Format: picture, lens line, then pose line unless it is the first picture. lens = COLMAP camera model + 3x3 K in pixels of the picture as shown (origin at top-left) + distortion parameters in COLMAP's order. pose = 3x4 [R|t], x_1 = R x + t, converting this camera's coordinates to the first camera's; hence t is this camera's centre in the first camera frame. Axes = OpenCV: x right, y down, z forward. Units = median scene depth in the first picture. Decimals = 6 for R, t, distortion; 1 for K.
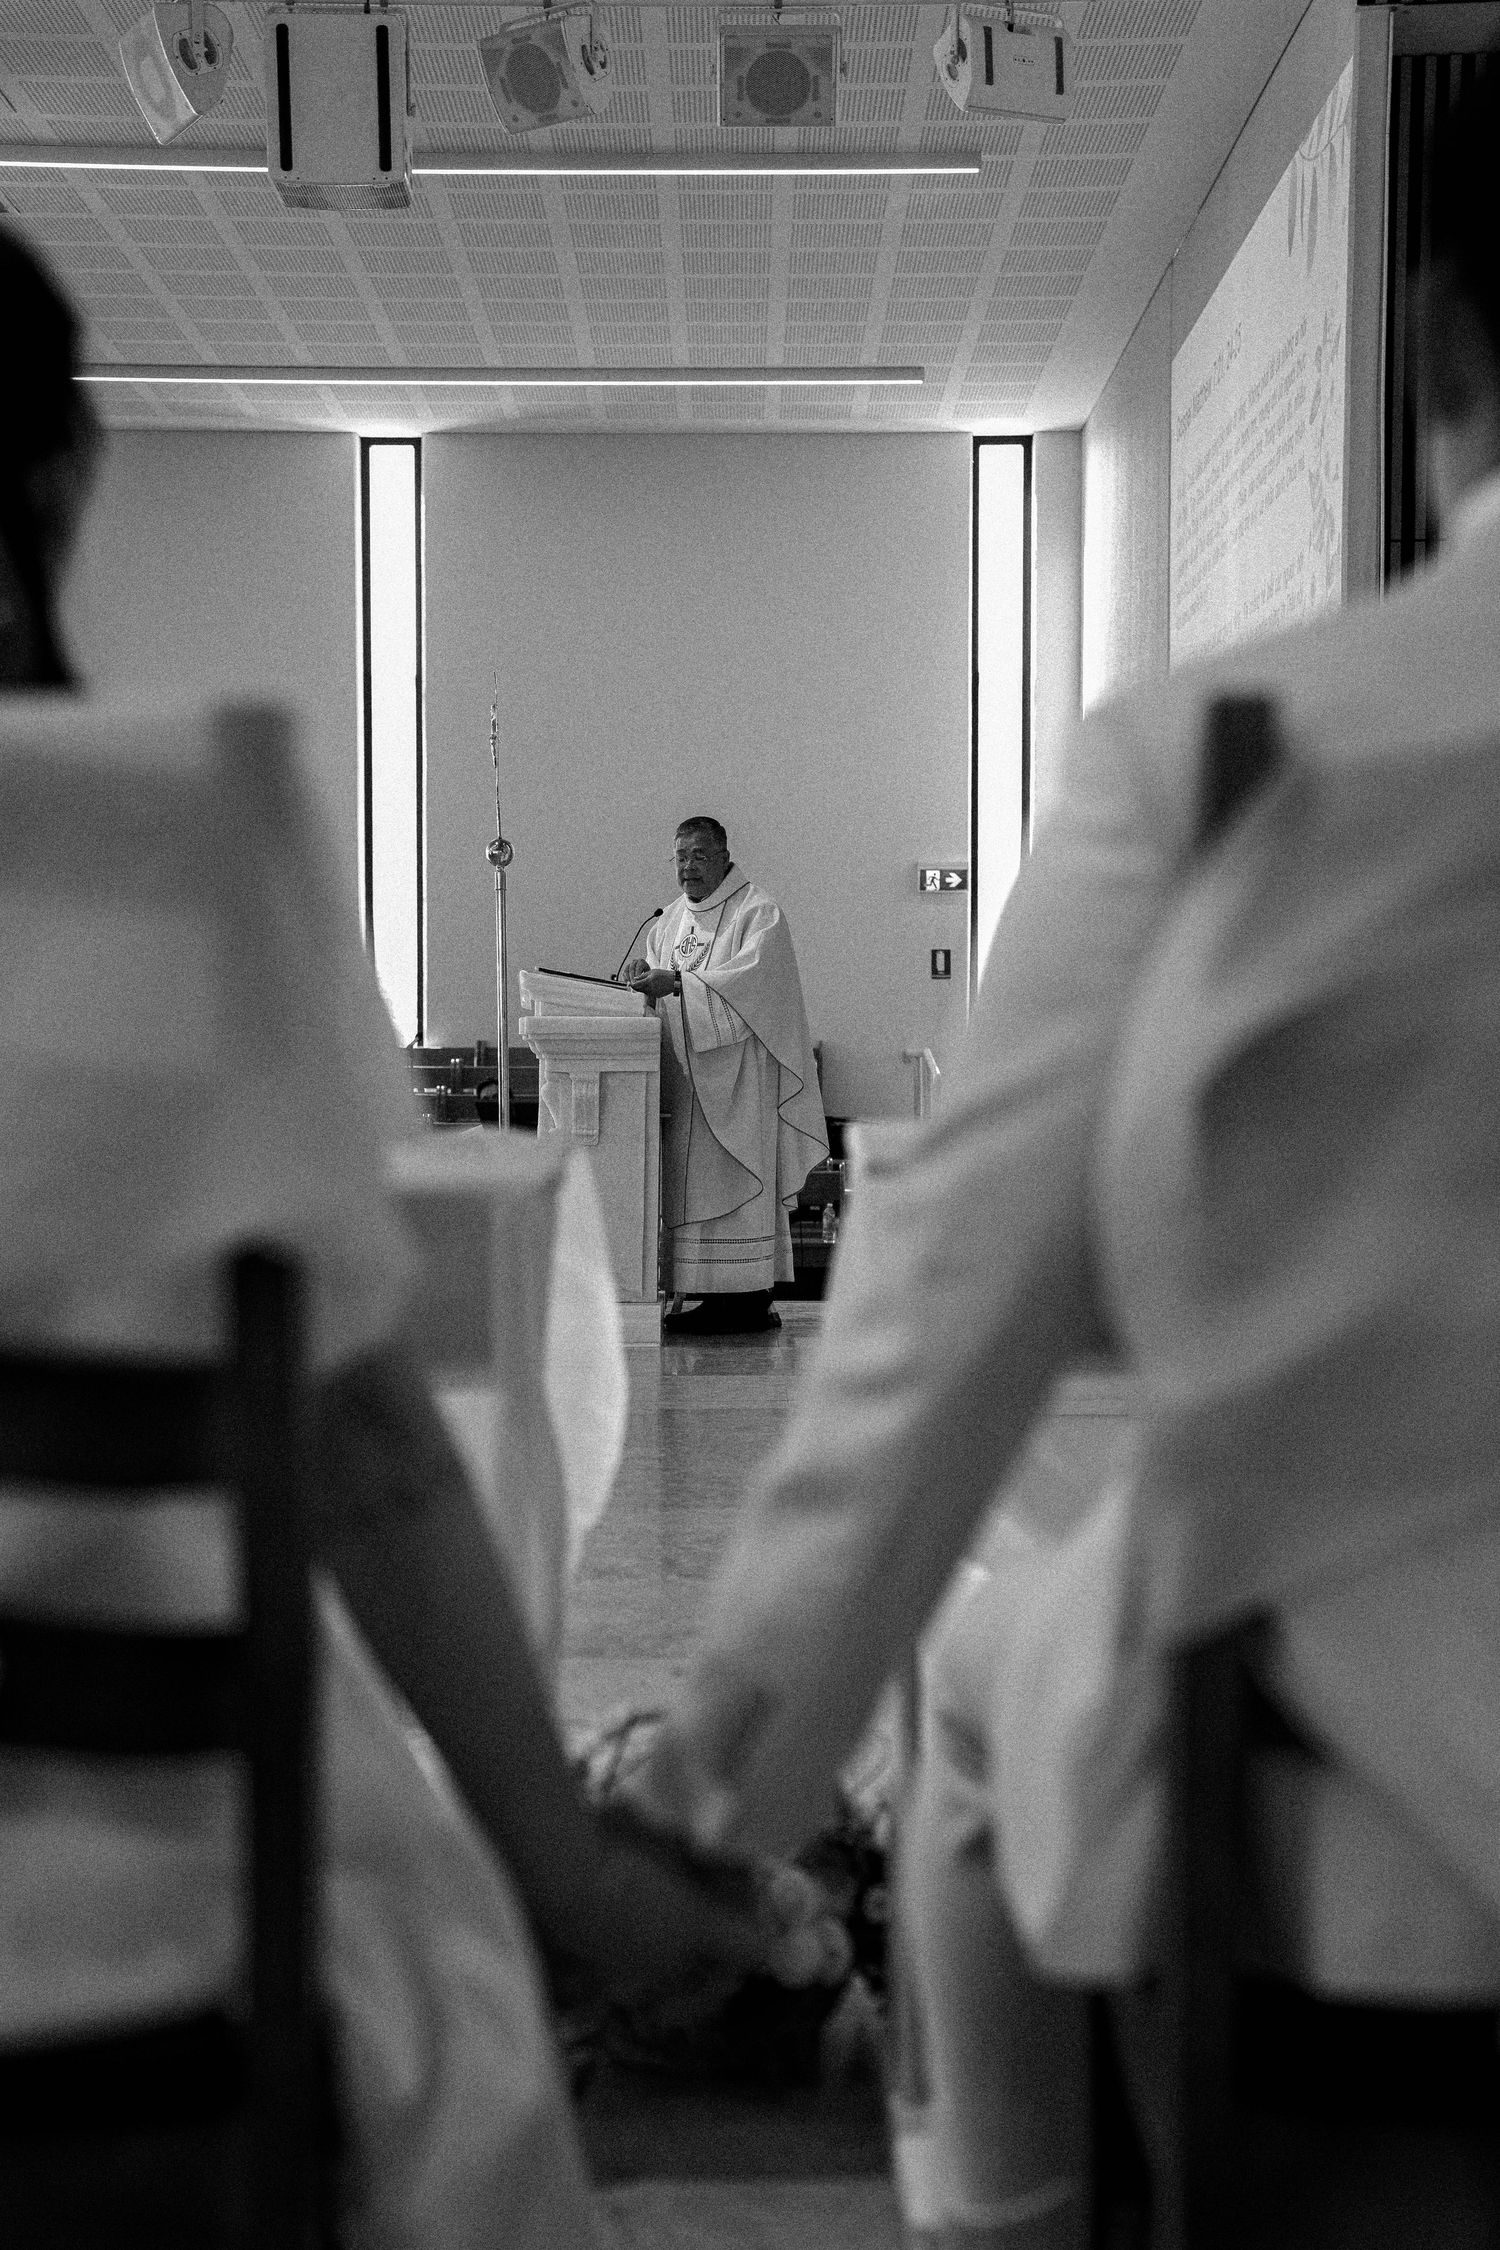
lens RADIAL K [[3216.3, 0, 748.8], [0, 3216.3, 1125.8], [0, 0, 1]] dist [0.011380, 0.049809]
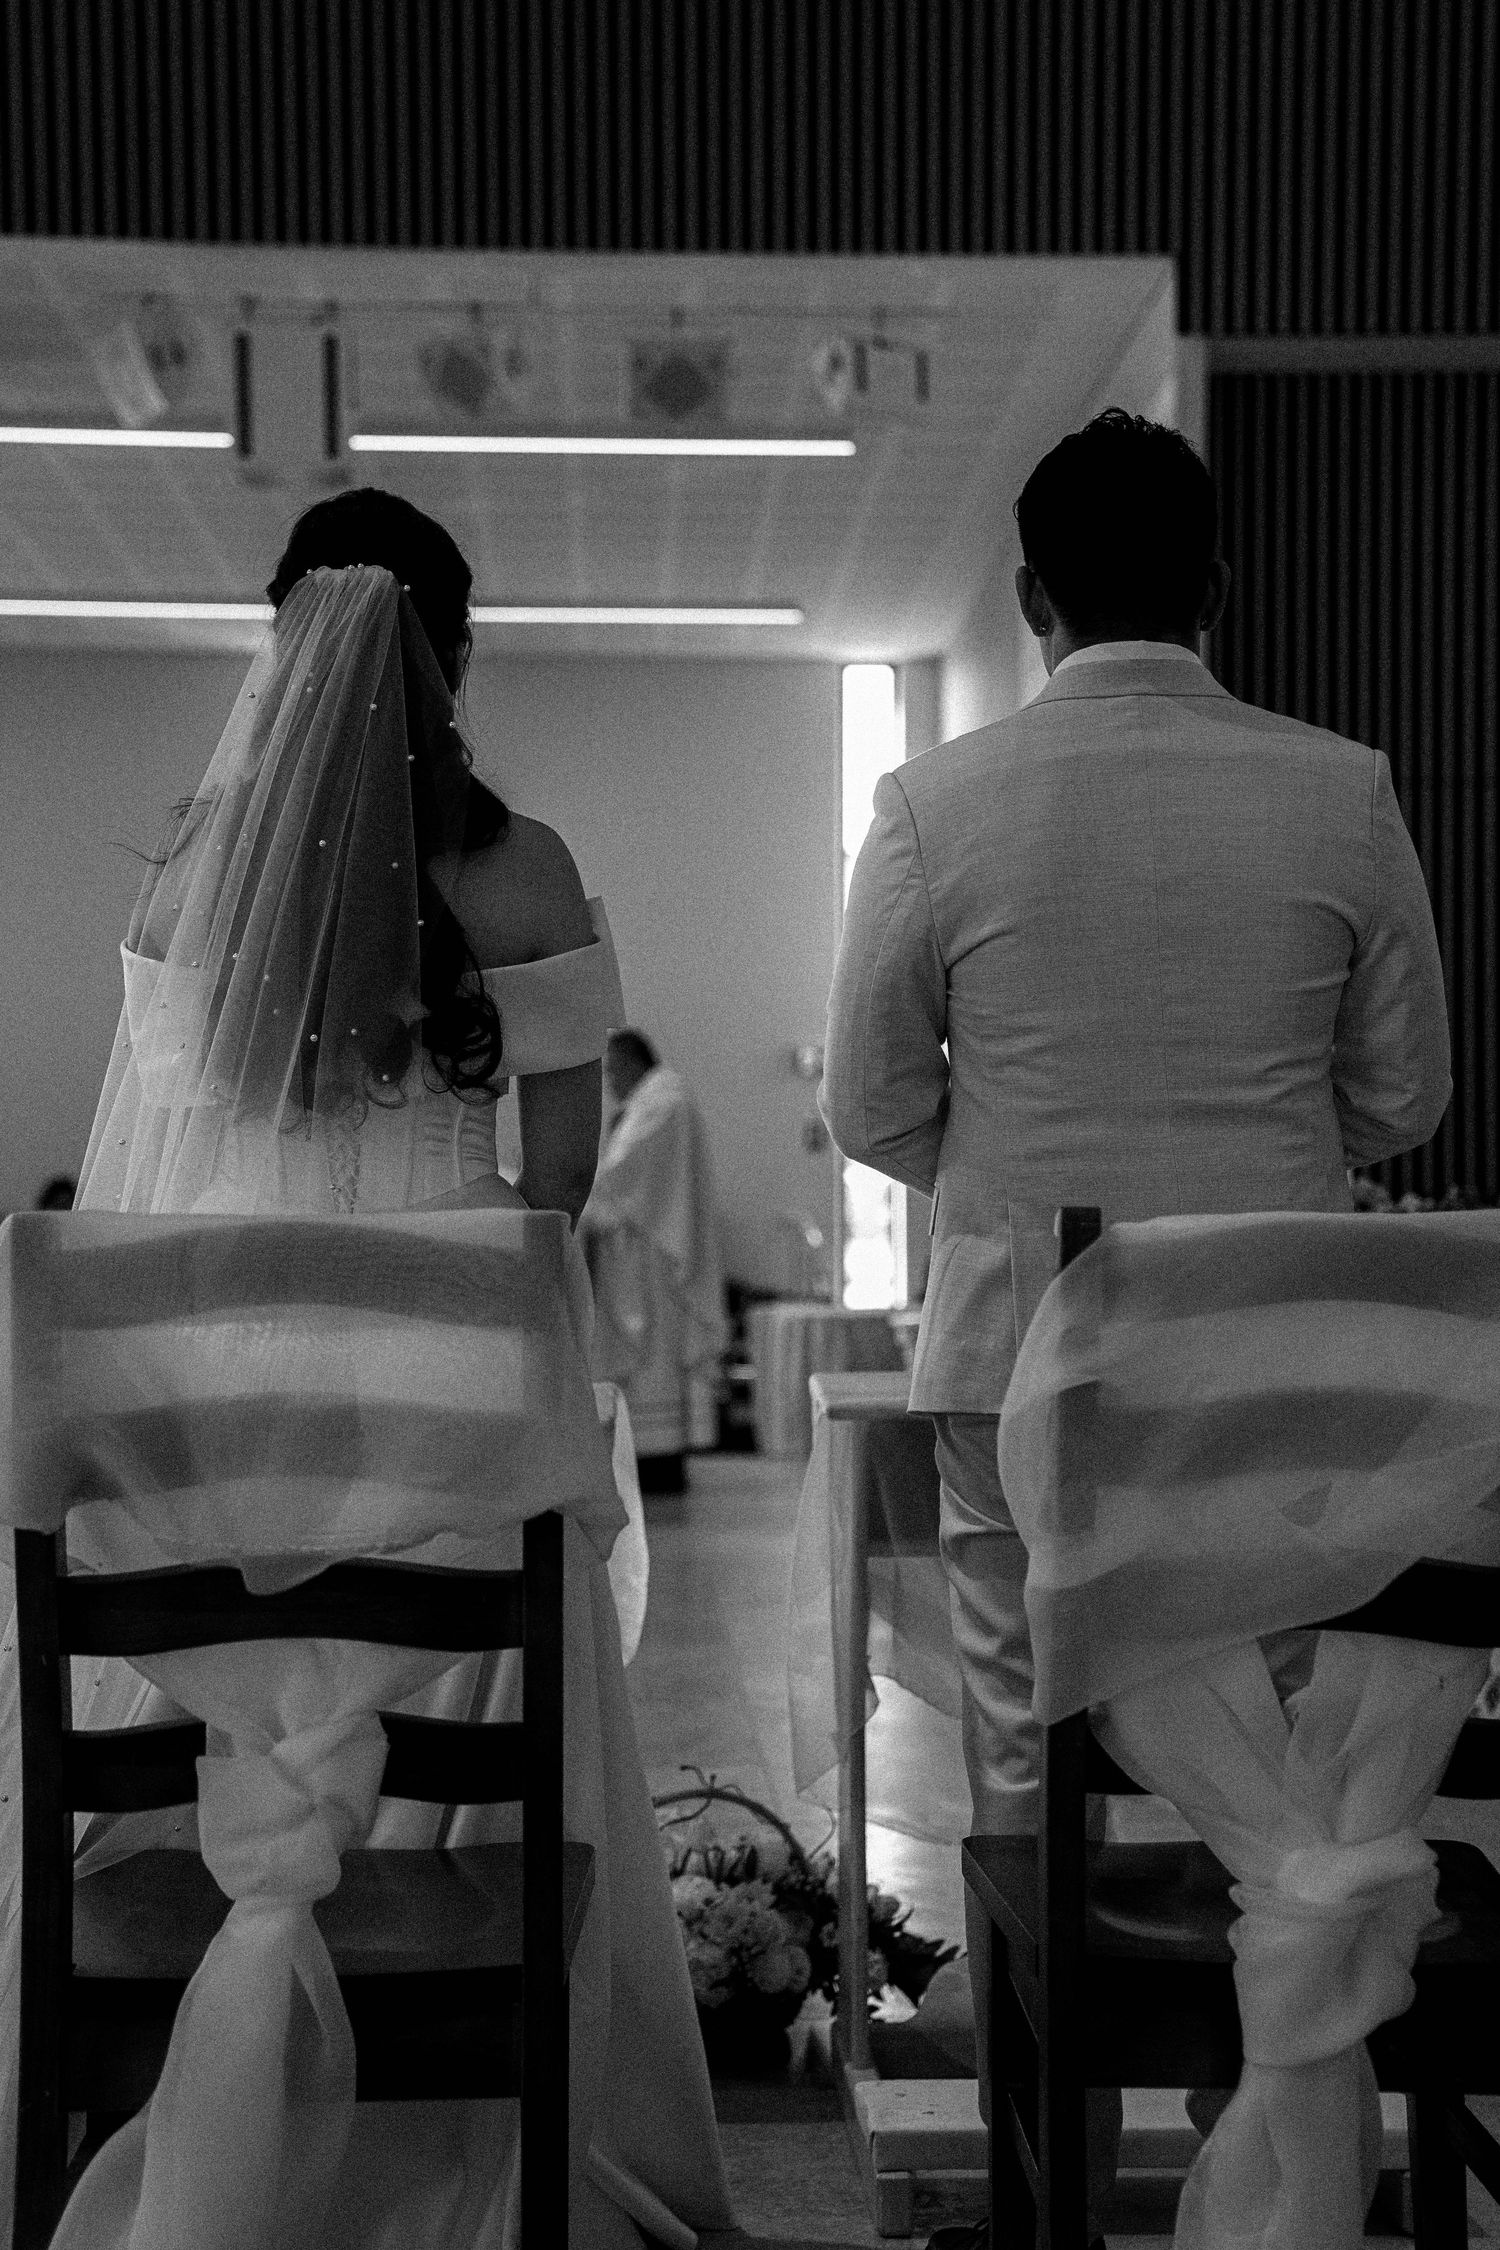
lens RADIAL K [[3202.1, 0, 759.9], [0, 3202.1, 1122.3], [0, 0, 1]] dist [0.017458, 0.059114]
pose [[0.998789, -0.003063, 0.049094, -0.019010], [0.005008, 0.999205, -0.039546, -0.017731], [-0.048934, 0.039744, 0.998011, -0.130389]]
